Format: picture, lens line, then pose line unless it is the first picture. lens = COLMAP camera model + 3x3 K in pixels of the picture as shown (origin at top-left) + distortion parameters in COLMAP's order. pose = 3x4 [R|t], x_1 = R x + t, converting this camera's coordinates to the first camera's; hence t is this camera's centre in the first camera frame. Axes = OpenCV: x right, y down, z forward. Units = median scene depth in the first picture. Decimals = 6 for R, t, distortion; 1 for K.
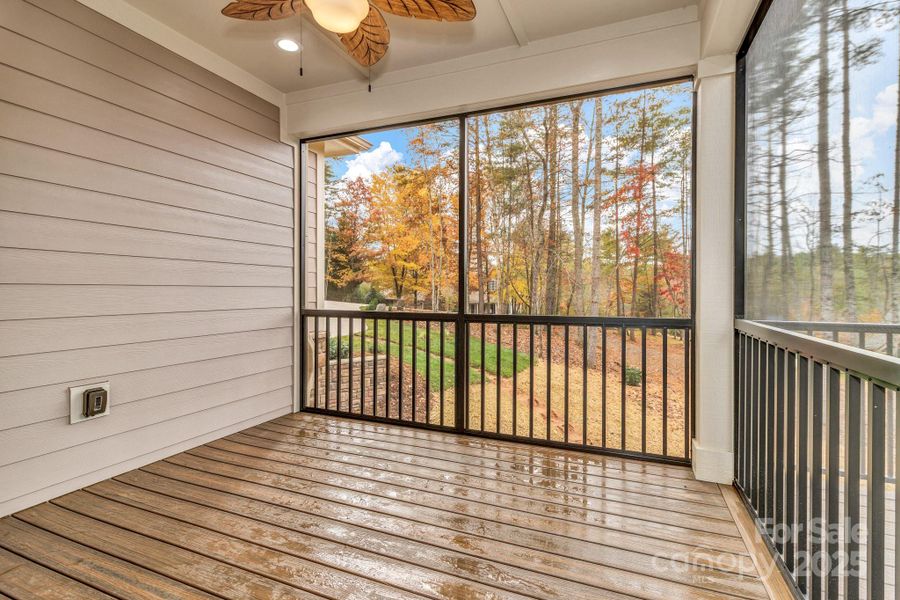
lens RADIAL K [[412.5, 0, 472.5], [0, 412.5, 294.6], [0, 0, 1]] dist [-0.009668, 0.000547]
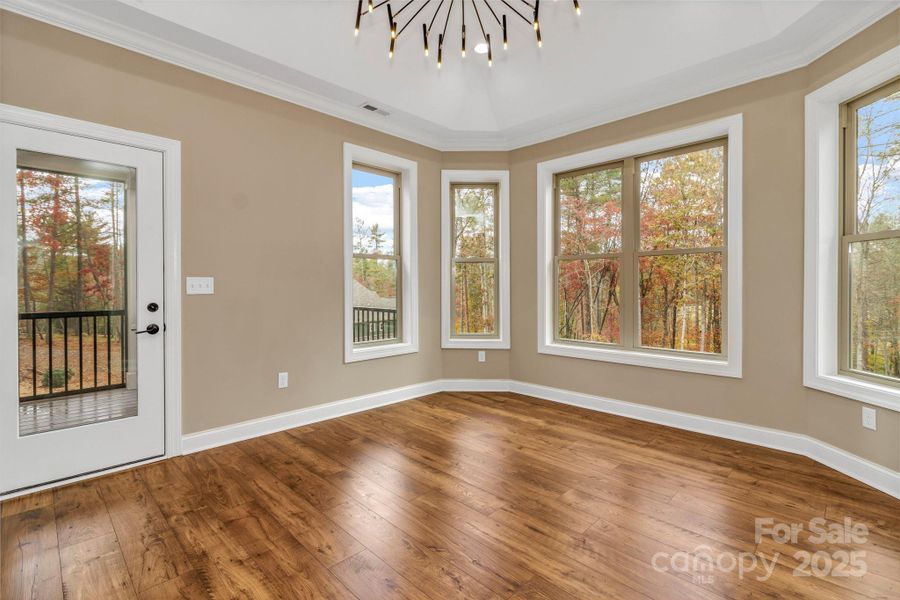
lens RADIAL K [[412.5, 0, 447.6], [0, 412.5, 288.7], [0, 0, 1]] dist [-0.009668, 0.000547]
pose [[0.402102, -0.008023, 0.915560, -0.053535], [0.009736, 0.999943, 0.004486, -0.002329], [-0.915543, 0.007110, 0.402157, -0.100486]]
